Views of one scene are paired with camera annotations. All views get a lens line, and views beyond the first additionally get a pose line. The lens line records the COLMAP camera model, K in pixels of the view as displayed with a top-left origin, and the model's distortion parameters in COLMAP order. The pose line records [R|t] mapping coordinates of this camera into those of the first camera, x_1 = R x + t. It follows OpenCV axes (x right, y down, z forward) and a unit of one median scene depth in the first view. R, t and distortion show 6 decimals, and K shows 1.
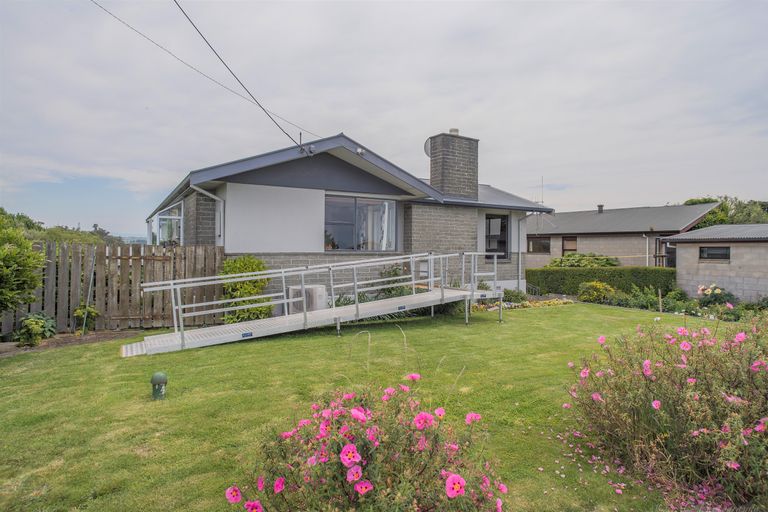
lens RADIAL K [[461.4, 0, 384.1], [0, 461.4, 253.0], [0, 0, 1]] dist [-0.023717, 0.008290]
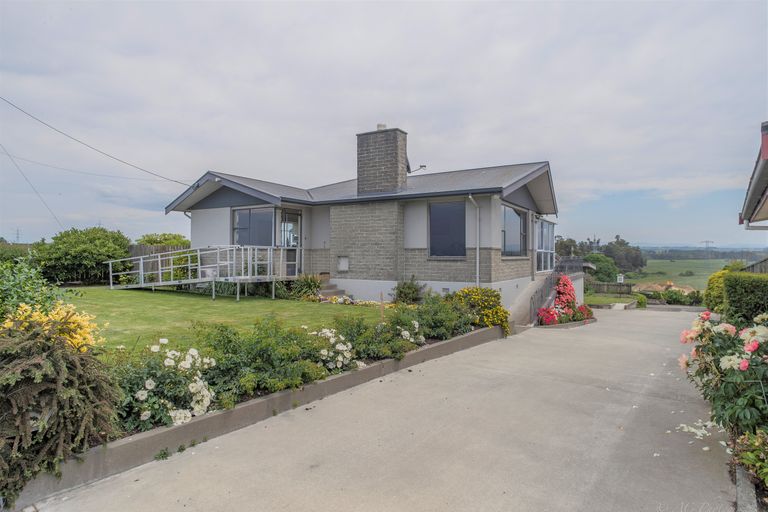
lens RADIAL K [[461.4, 0, 384.4], [0, 461.4, 256.9], [0, 0, 1]] dist [-0.023717, 0.008290]
pose [[0.423452, -0.002859, -0.905914, 0.942680], [-0.011300, 0.999901, -0.008438, 0.022741], [0.905848, 0.013810, 0.423377, 0.527159]]
